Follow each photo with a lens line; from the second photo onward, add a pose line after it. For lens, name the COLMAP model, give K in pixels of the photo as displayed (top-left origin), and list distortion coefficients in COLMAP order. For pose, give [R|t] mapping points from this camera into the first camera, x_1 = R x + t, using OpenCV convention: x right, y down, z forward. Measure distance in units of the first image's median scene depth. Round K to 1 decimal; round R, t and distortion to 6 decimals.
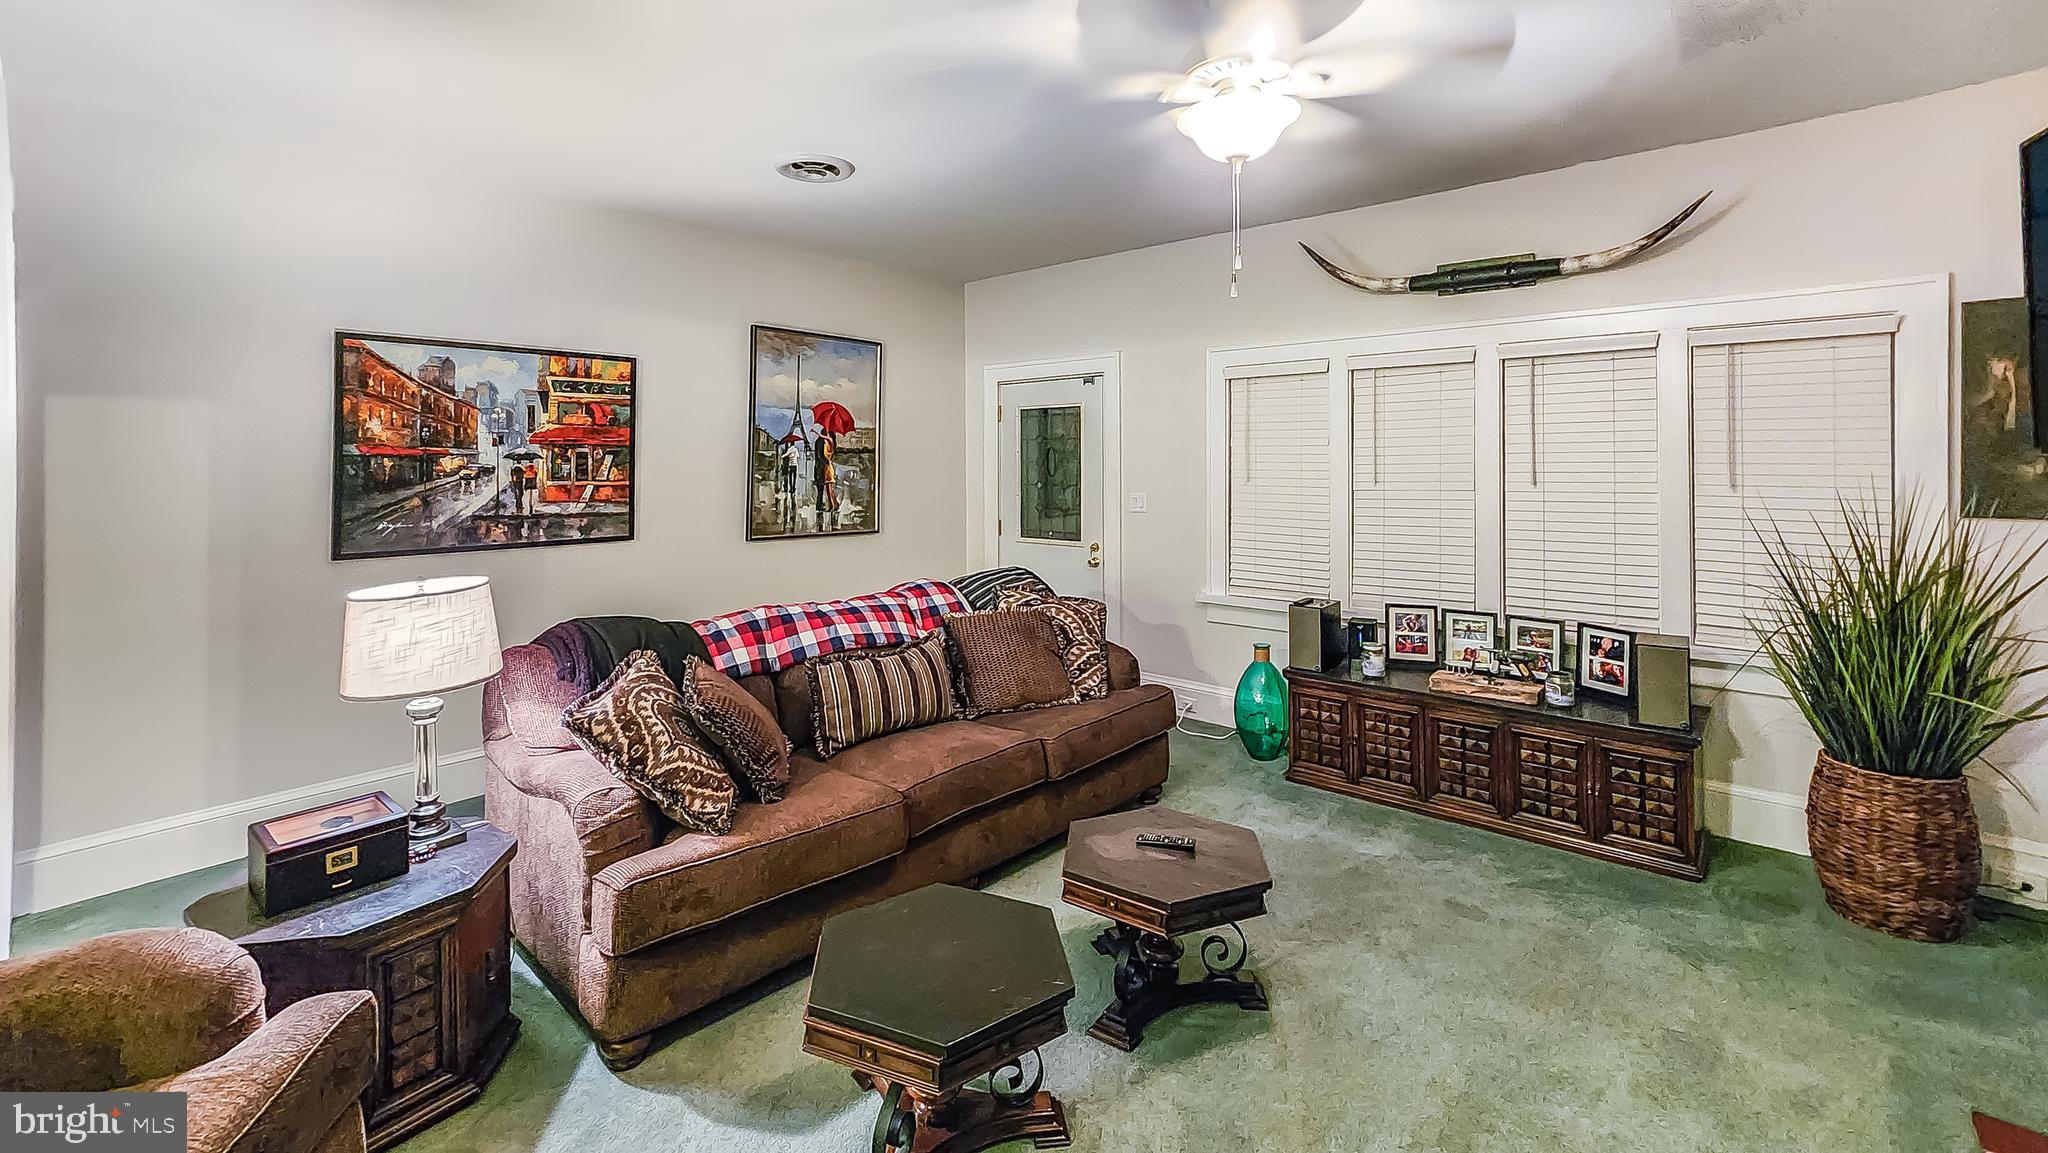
lens RADIAL K [[887.9, 0, 981.4], [0, 887.9, 440.9], [0, 0, 1]] dist [0.004600, -0.000147]
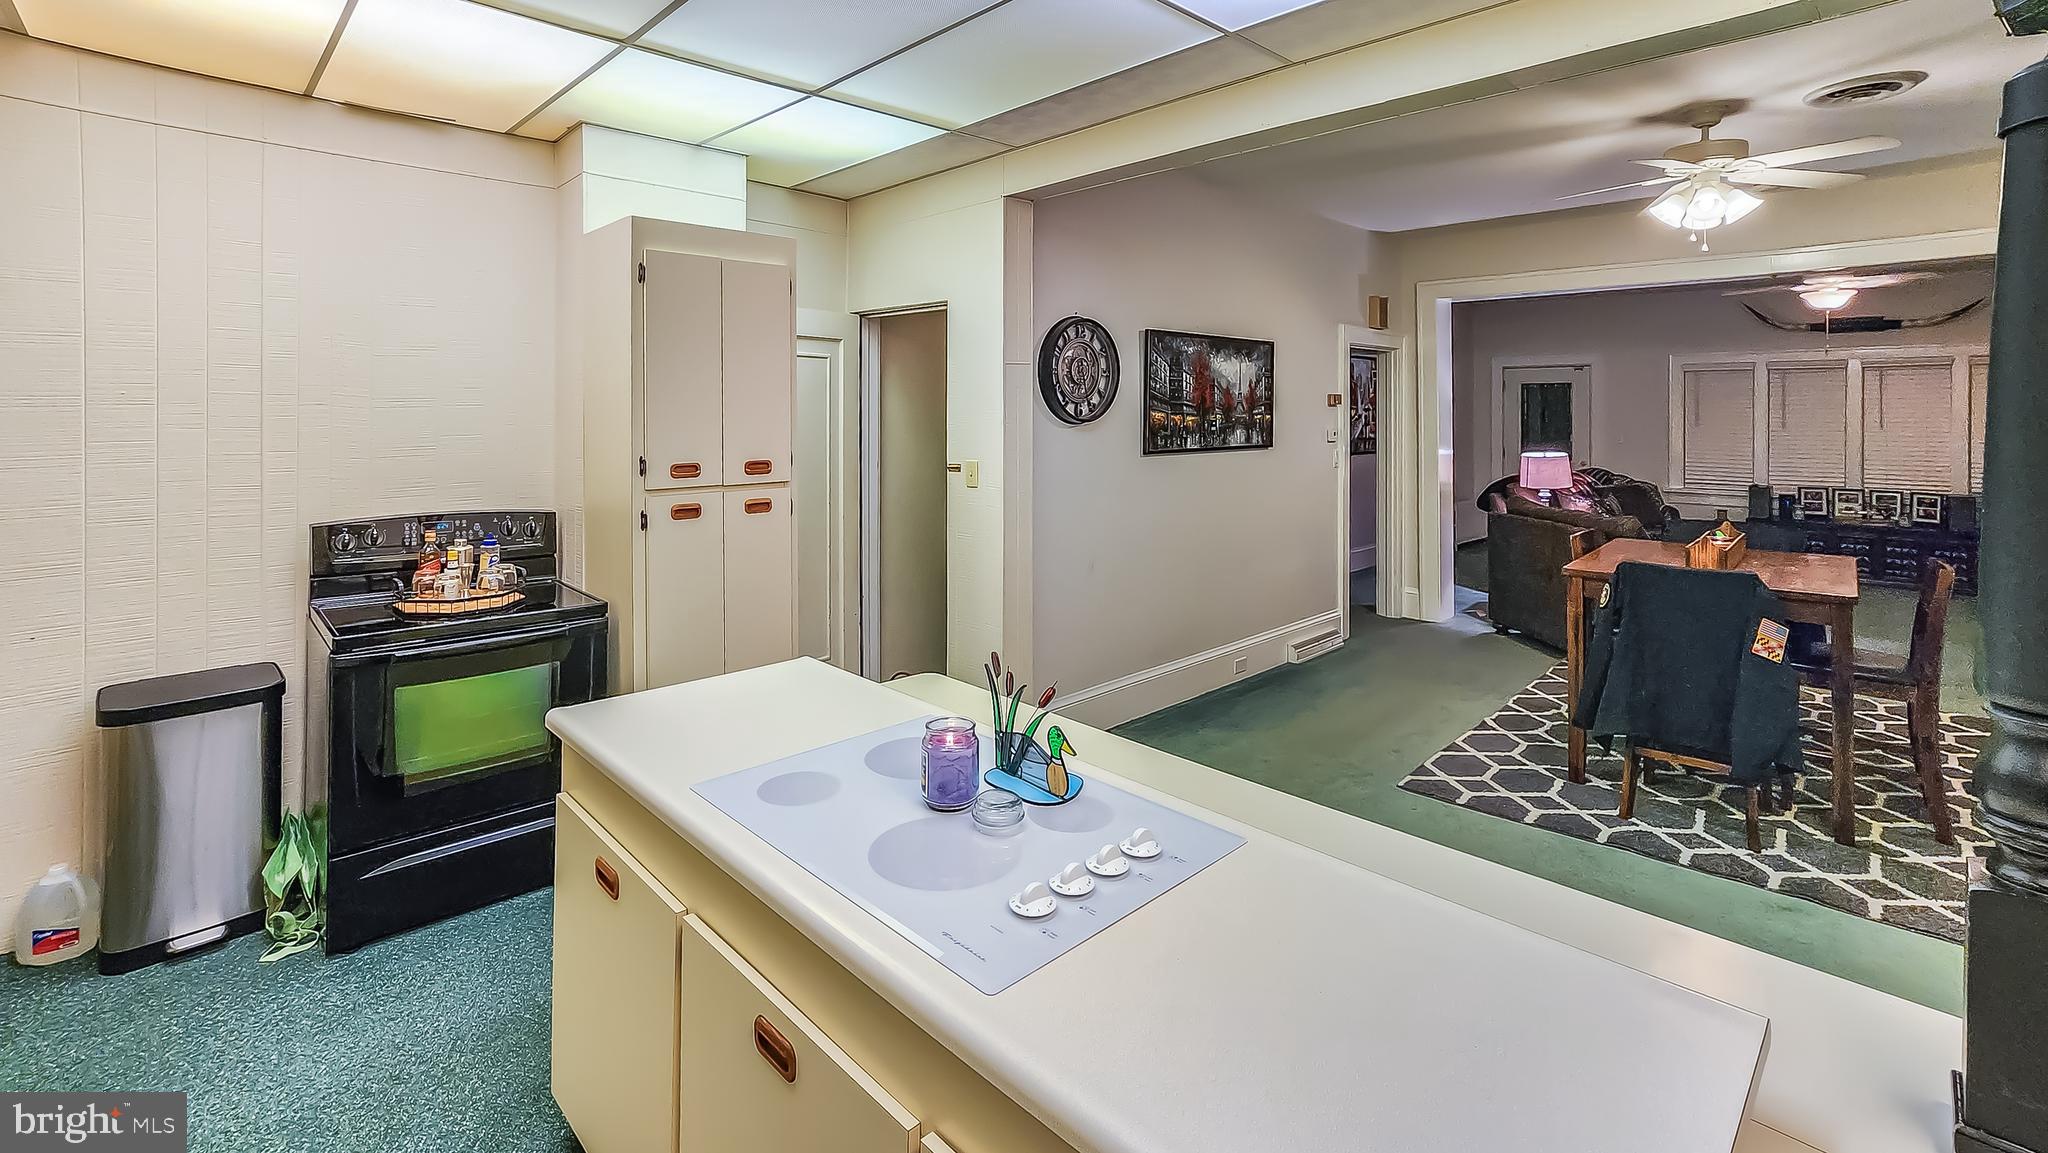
lens RADIAL K [[899.0, 0, 1019.3], [0, 899.0, 407.2], [0, 0, 1]] dist [-0.003036, 0.000341]
pose [[0.998654, 0.010495, -0.050800, -1.321175], [-0.009687, 0.999823, 0.016139, -0.014933], [0.050960, -0.015625, 0.998578, -1.222474]]
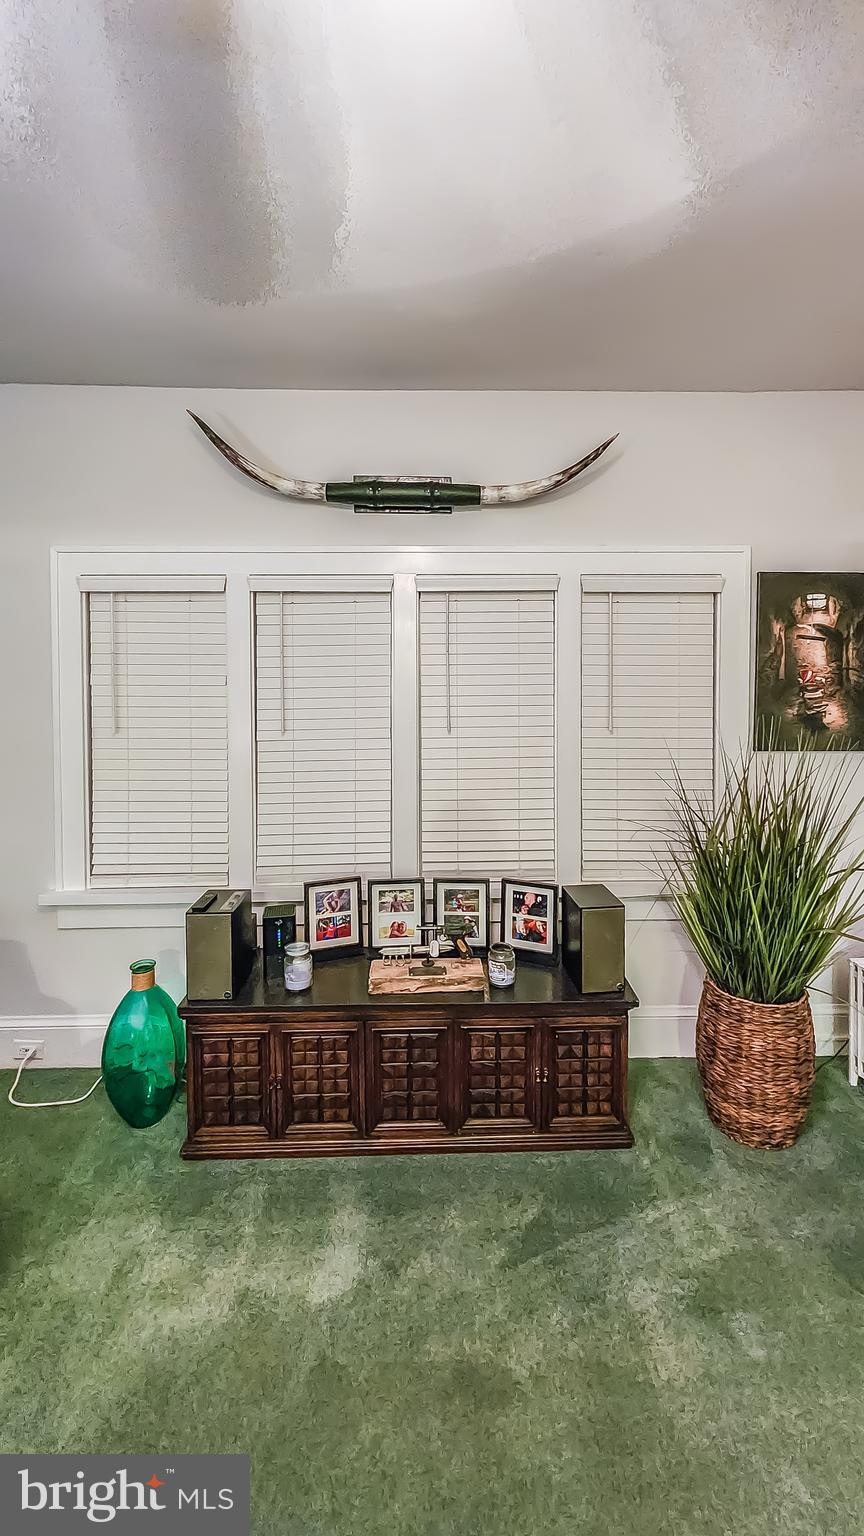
lens RADIAL K [[665.9, 0, 452.1], [0, 665.9, 713.0], [0, 0, 1]] dist [0.004600, -0.000147]
pose [[0.715222, -0.027968, 0.698337, 0.144053], [-0.014228, 0.998409, 0.054559, -0.007141], [-0.698752, -0.048958, 0.713687, 0.525371]]
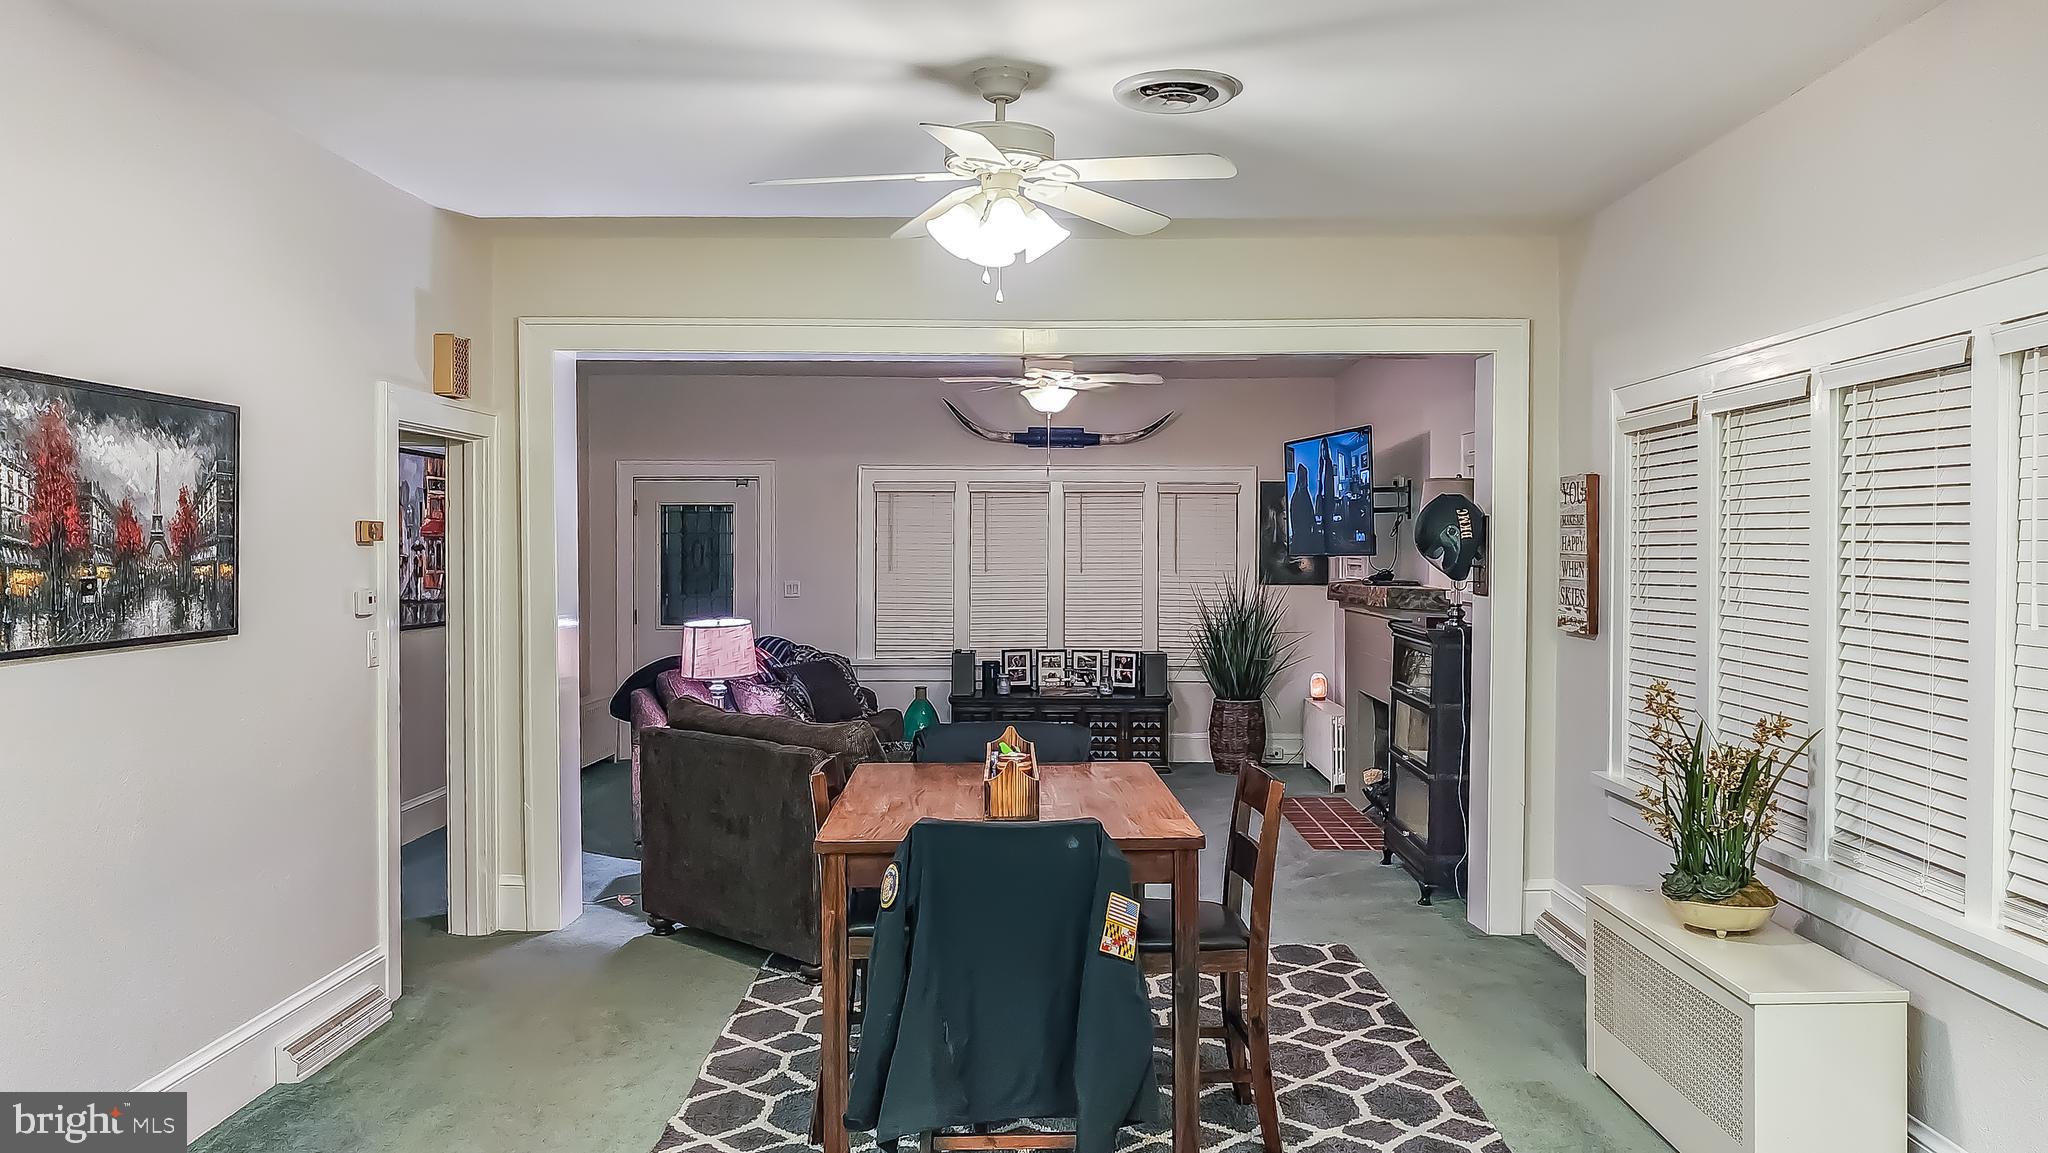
lens RADIAL K [[1477.8, 0, 1039.3], [0, 1477.8, 564.4], [0, 0, 1]] dist [-0.002706, -0.001381]
pose [[0.744983, 0.001628, 0.667081, -1.277966], [-0.021415, 0.999540, 0.021476, -0.019127], [-0.666739, -0.030284, 0.744676, -0.985534]]
